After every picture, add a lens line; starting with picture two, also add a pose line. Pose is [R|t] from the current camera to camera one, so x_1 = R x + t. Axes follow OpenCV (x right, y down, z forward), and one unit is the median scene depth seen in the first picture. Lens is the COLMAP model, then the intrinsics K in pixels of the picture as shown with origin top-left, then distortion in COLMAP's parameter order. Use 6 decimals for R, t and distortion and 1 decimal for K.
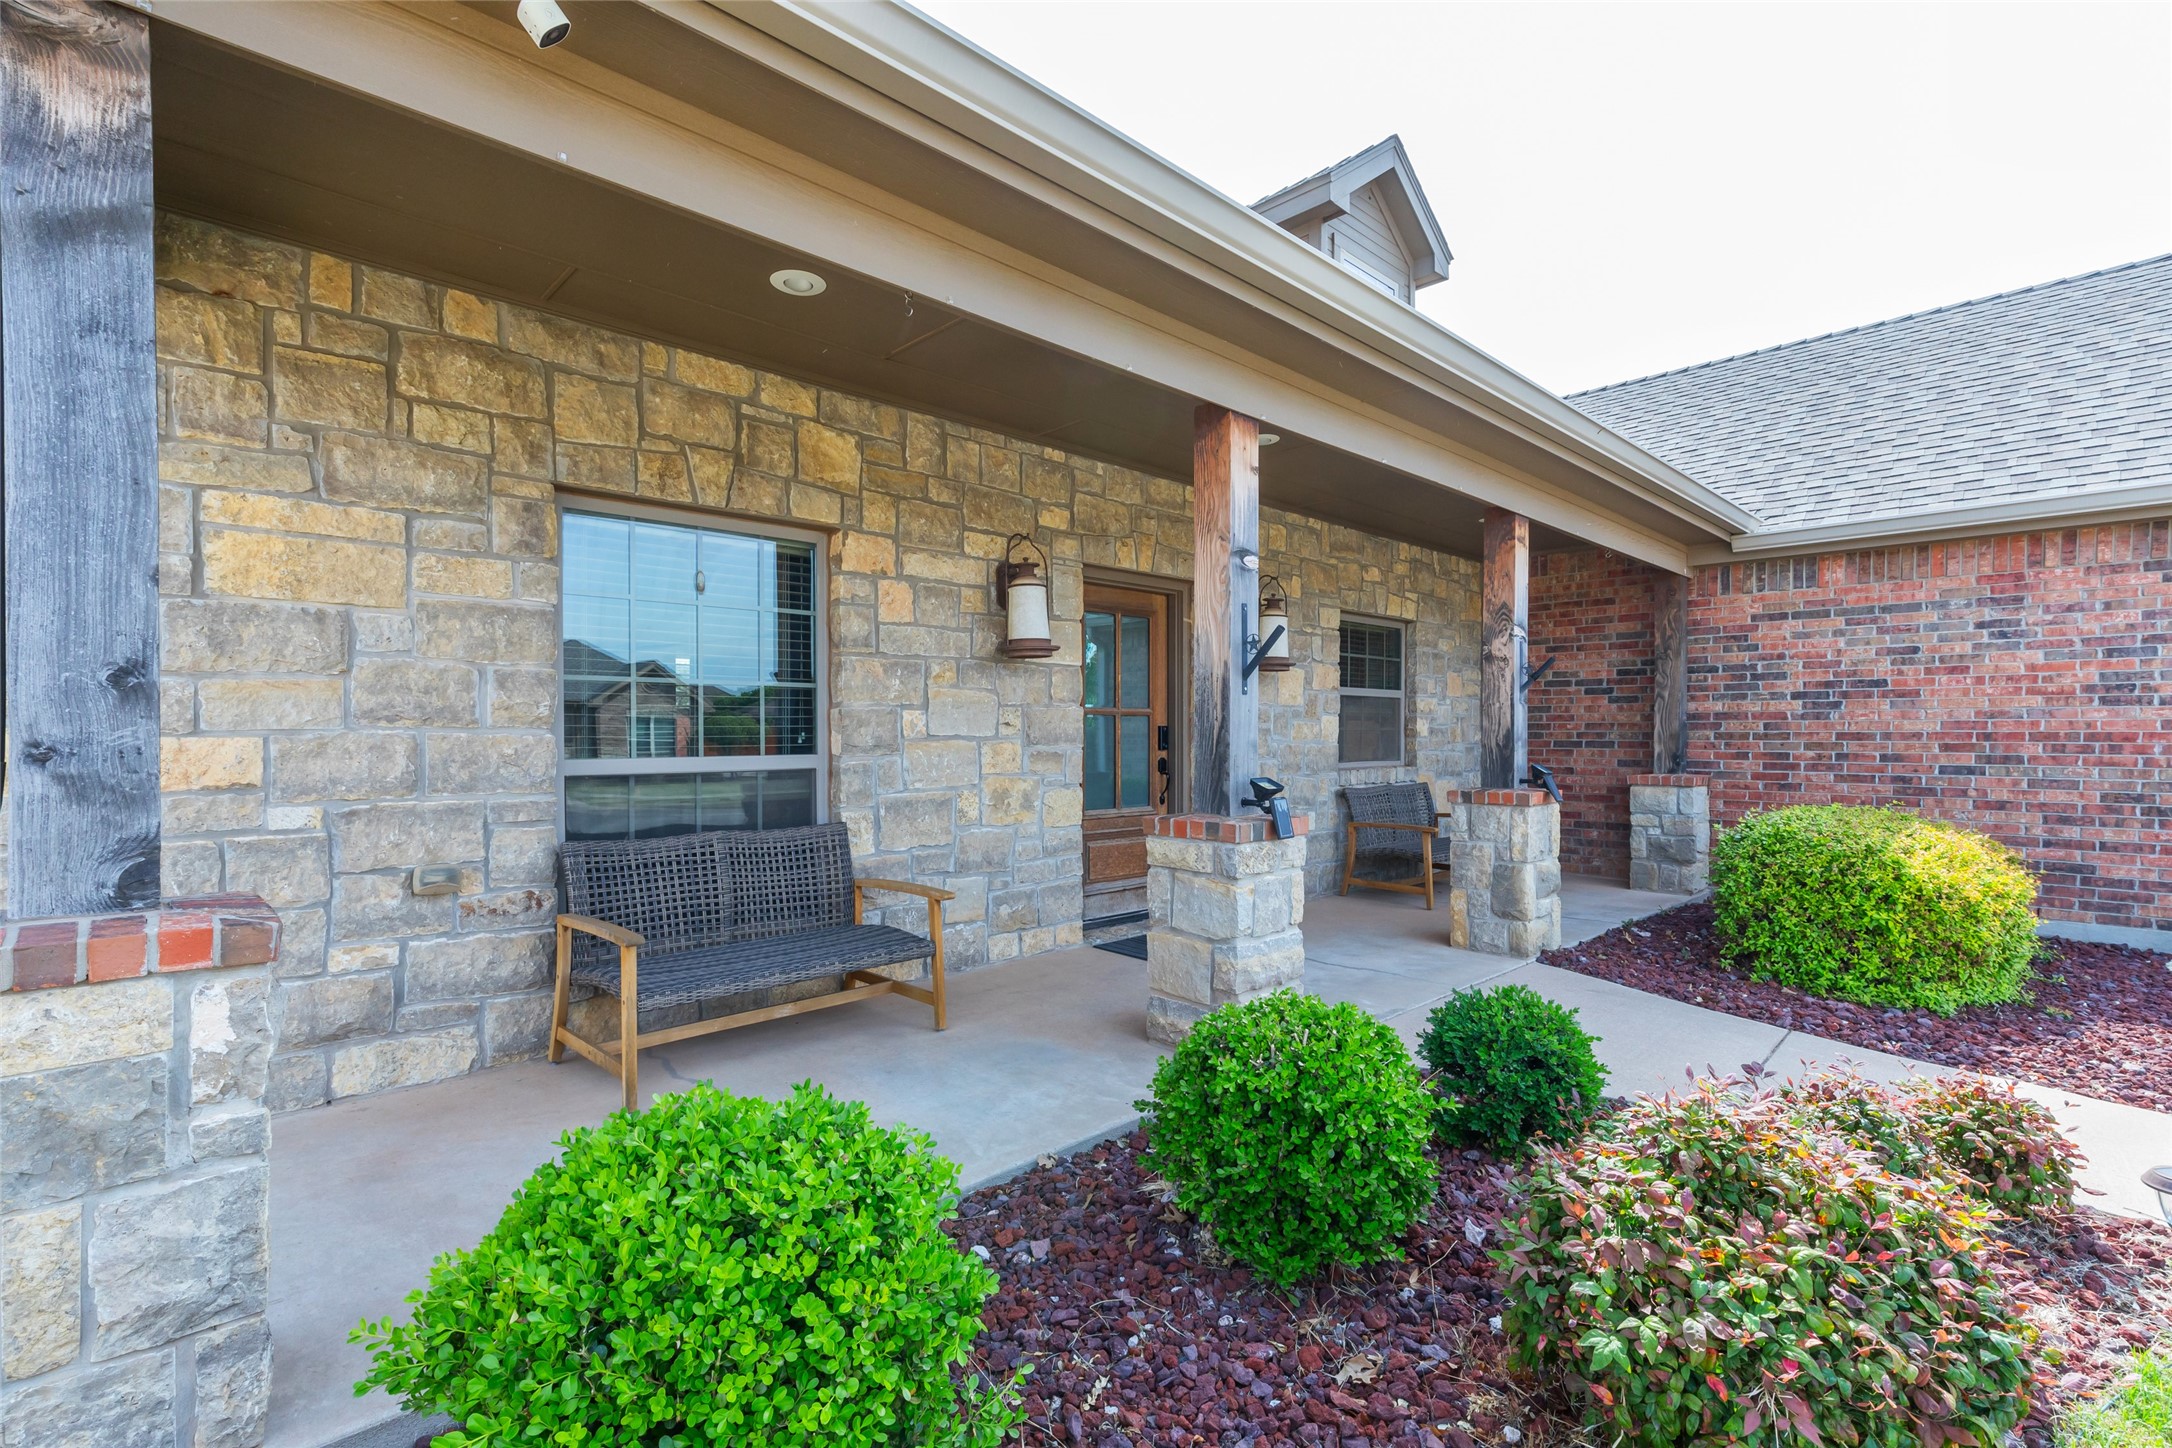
lens RADIAL K [[986.3, 0, 1050.8], [0, 986.3, 732.6], [0, 0, 1]] dist [0.002733, -0.000029]
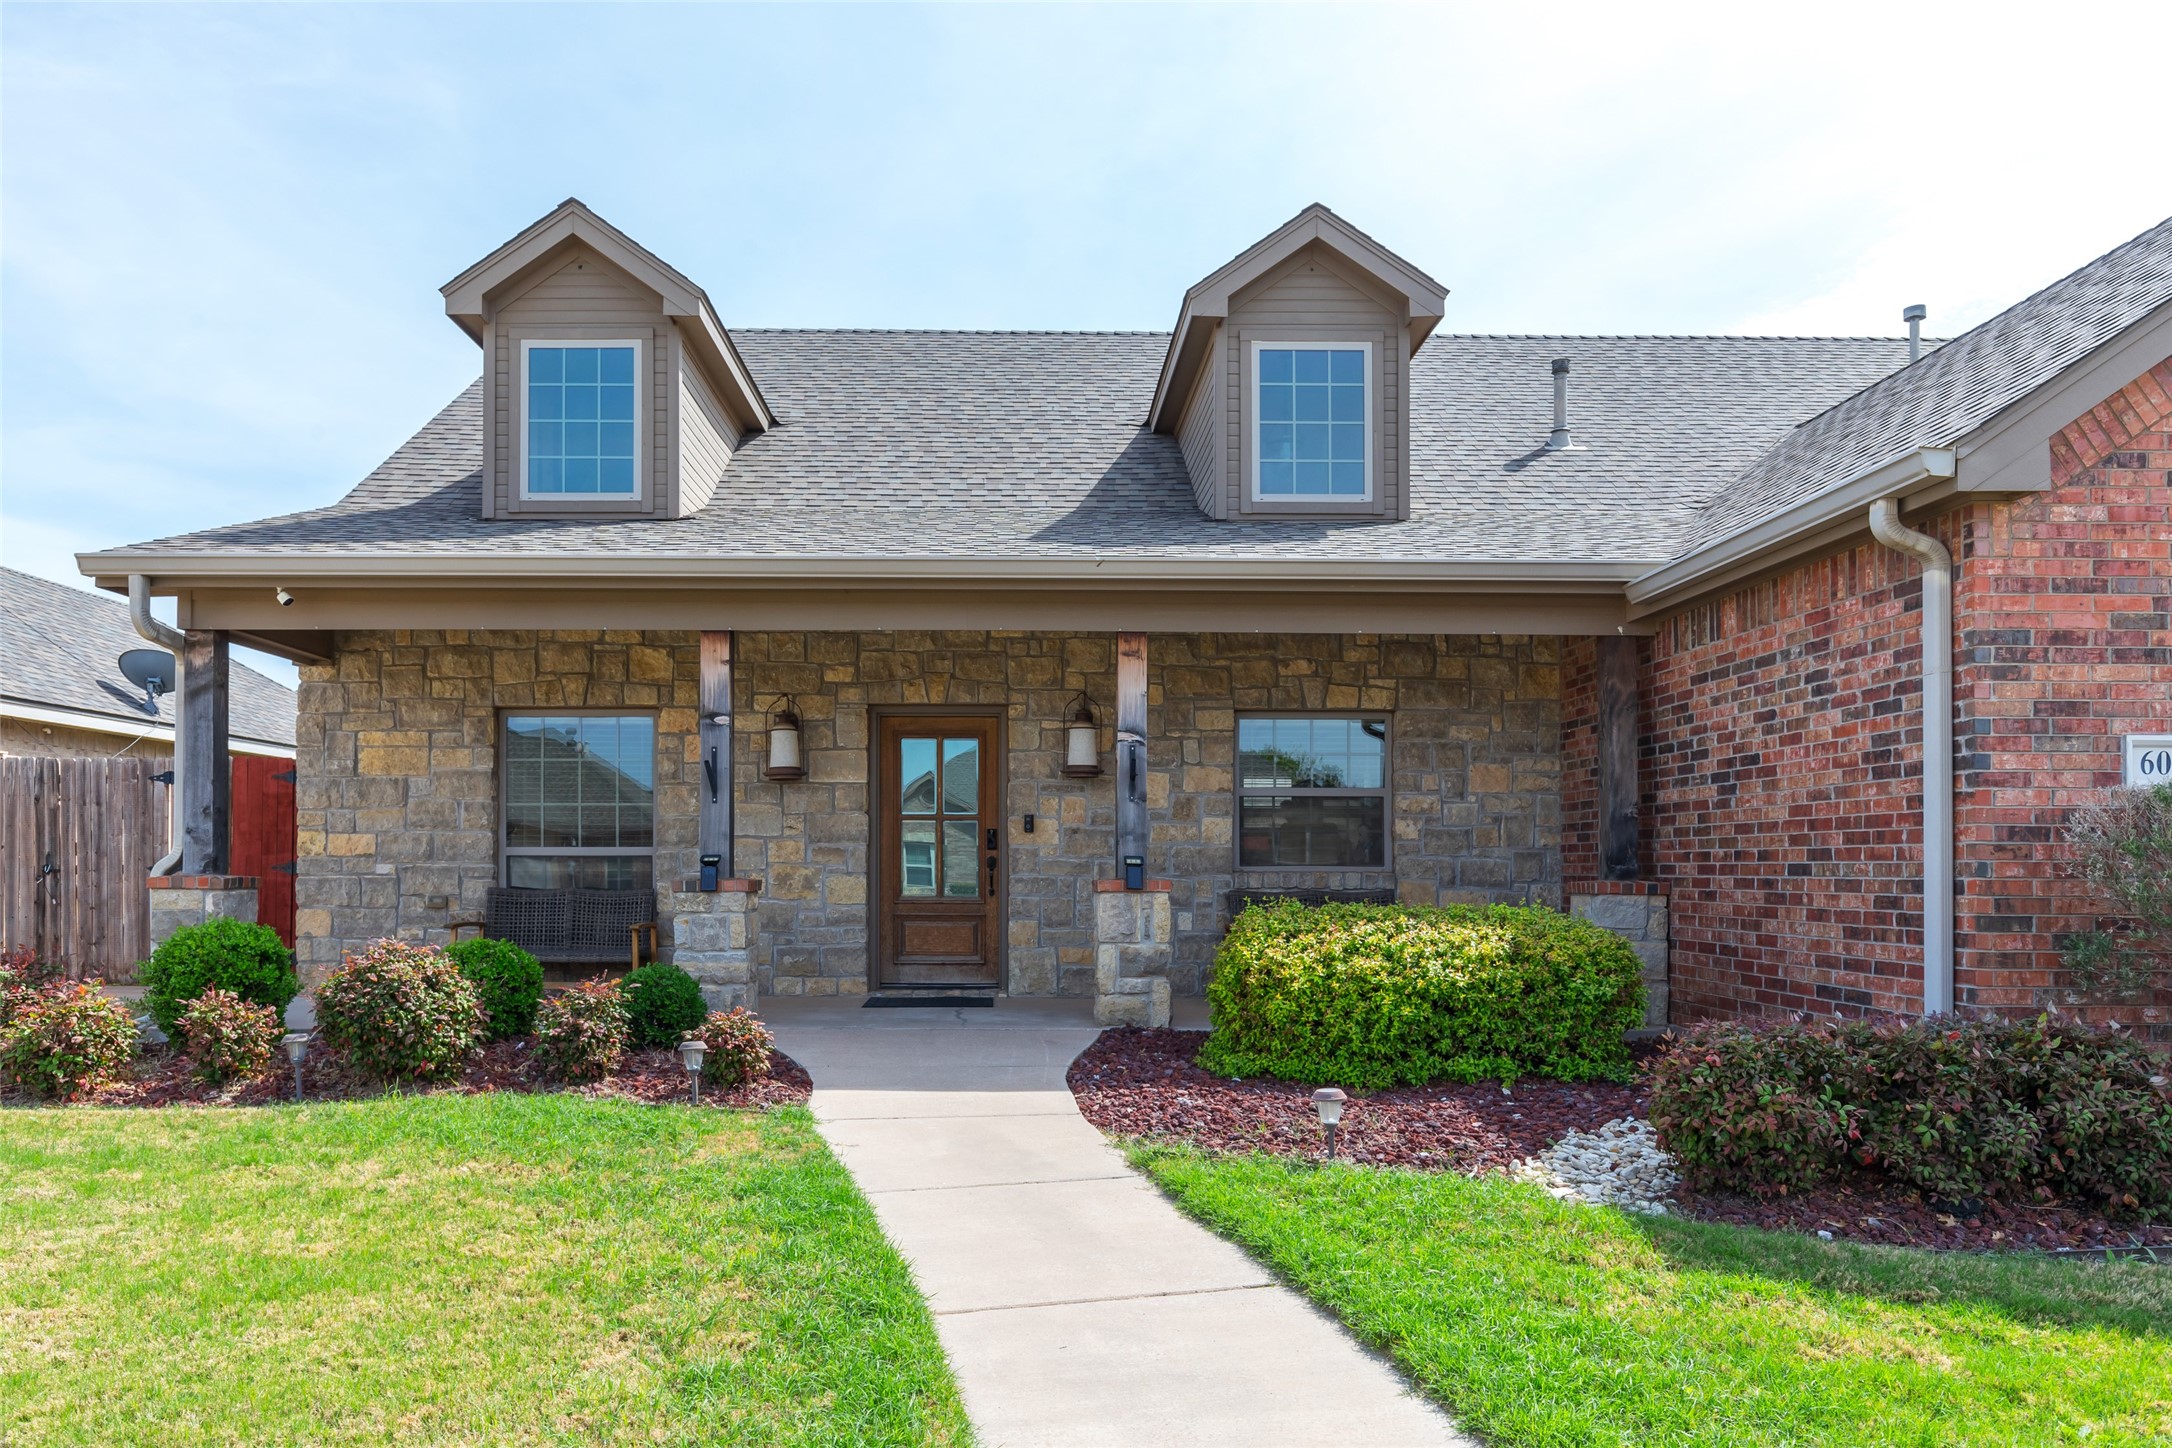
lens RADIAL K [[1466.8, 0, 1050.3], [0, 1466.8, 841.1], [0, 0, 1]] dist [-0.005374, 0.000463]
pose [[0.737458, -0.012243, -0.675282, 1.960724], [-0.002719, 0.999774, -0.021095, 0.064636], [0.675387, 0.017393, 0.737258, -0.348261]]
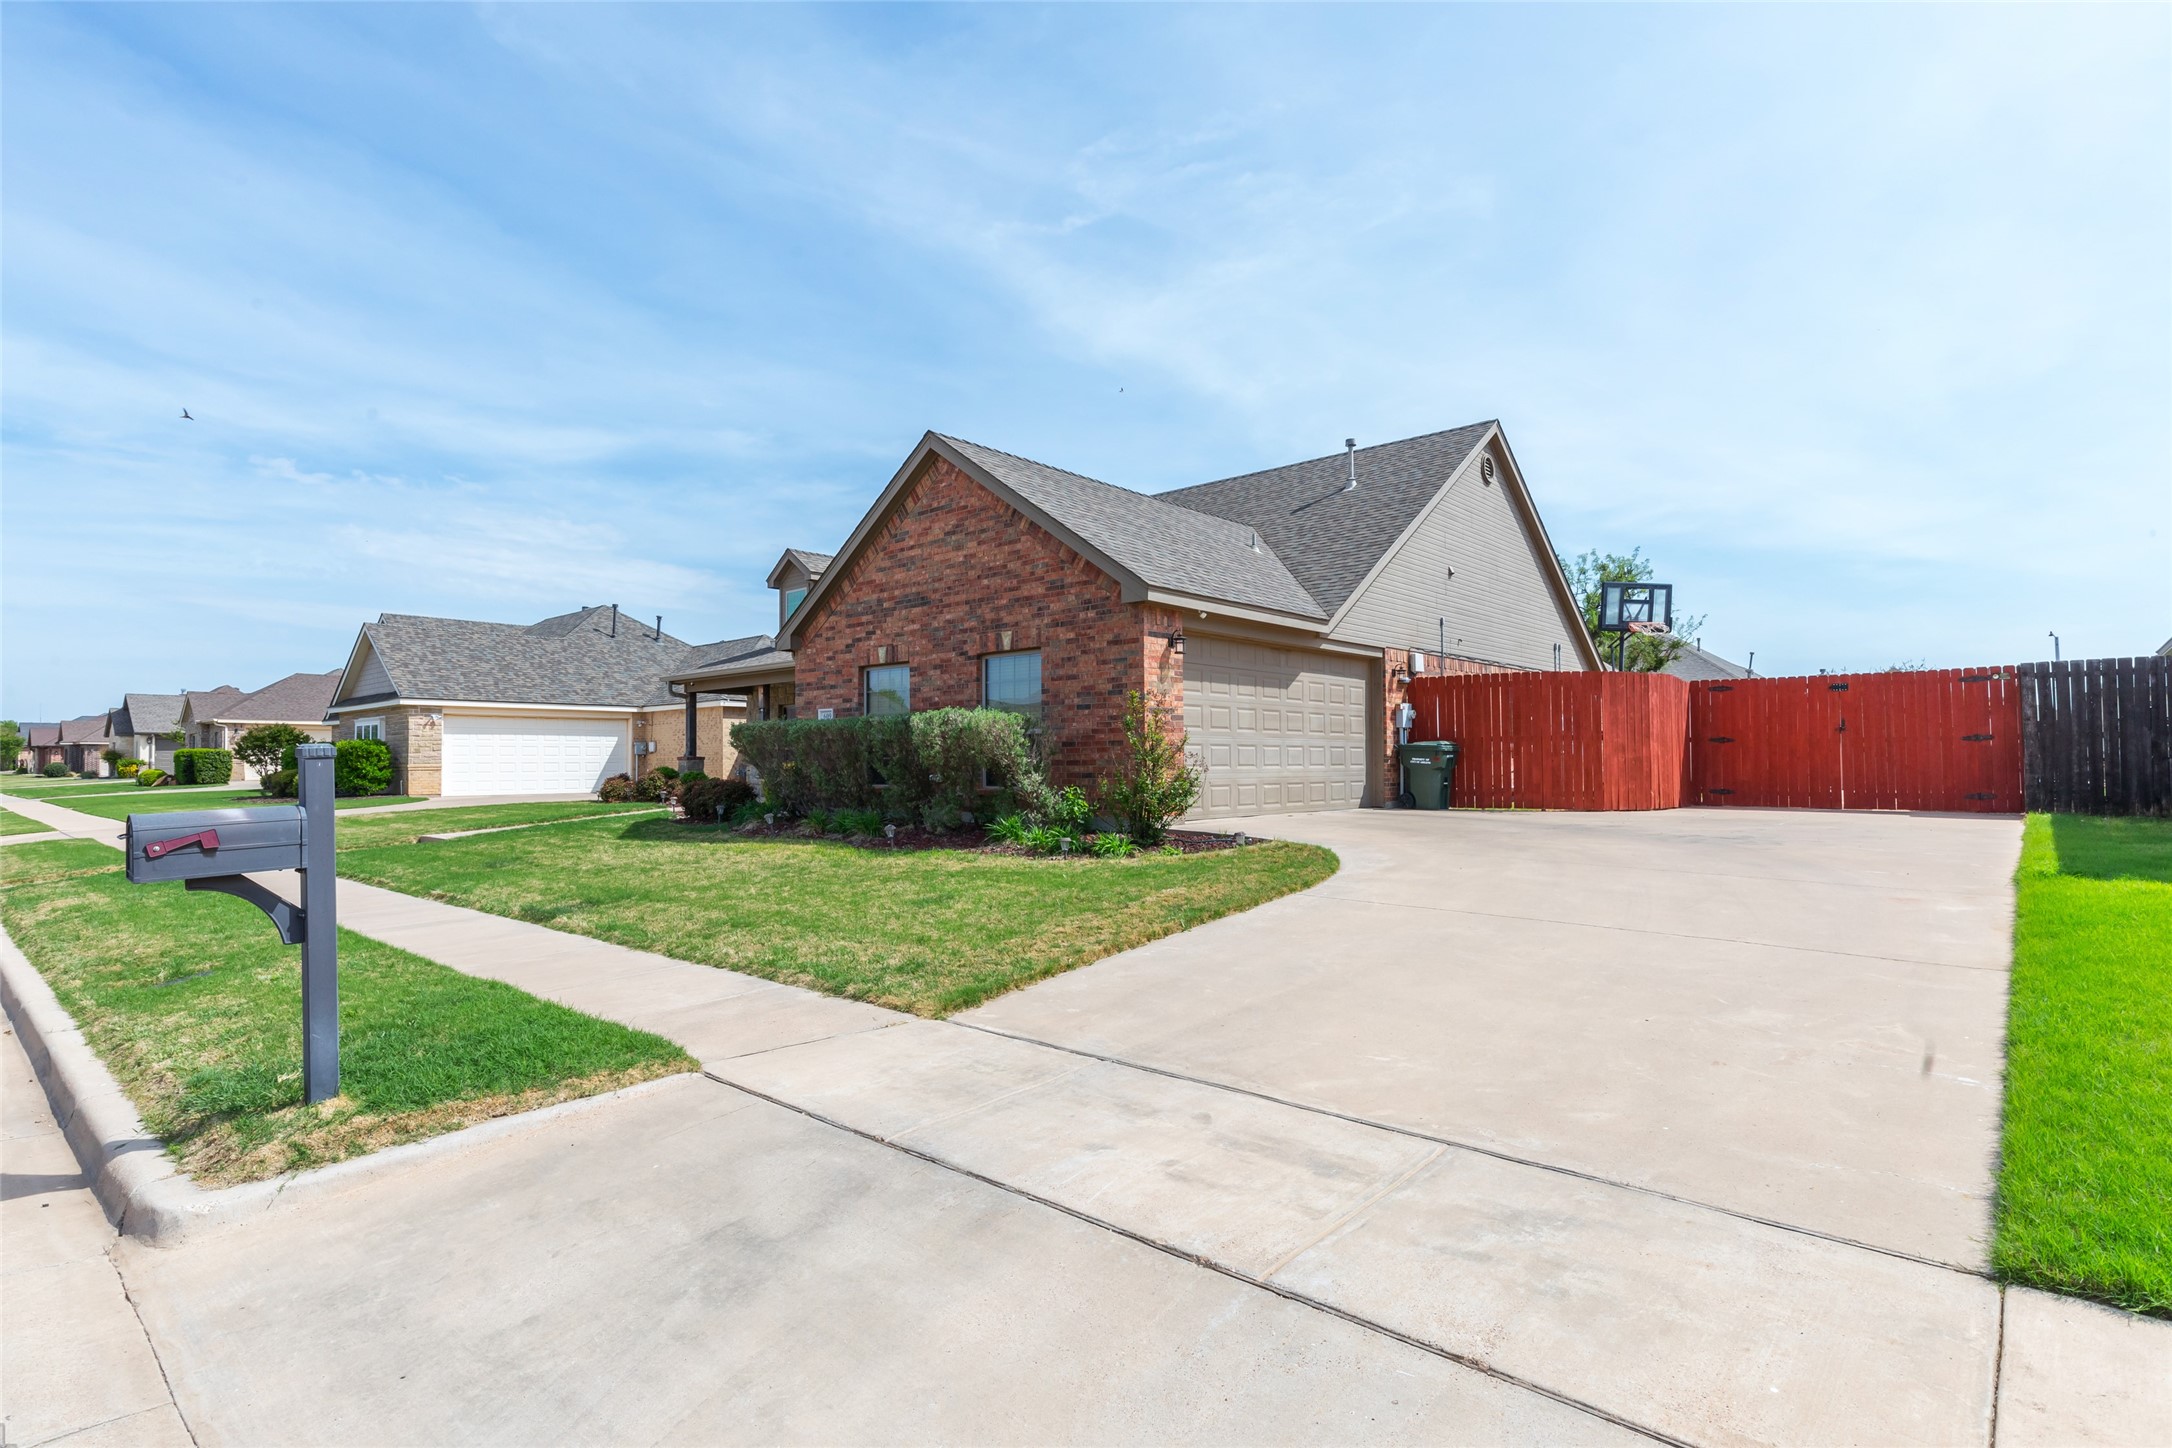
lens RADIAL K [[1047.9, 0, 1089.6], [0, 1047.9, 751.5], [0, 0, 1]] dist [-0.001261, -0.000642]
pose [[0.100345, -0.019933, -0.994753, 5.714206], [0.001642, 0.999801, -0.019869, 0.160681], [0.994951, 0.000361, 0.100358, 2.037605]]
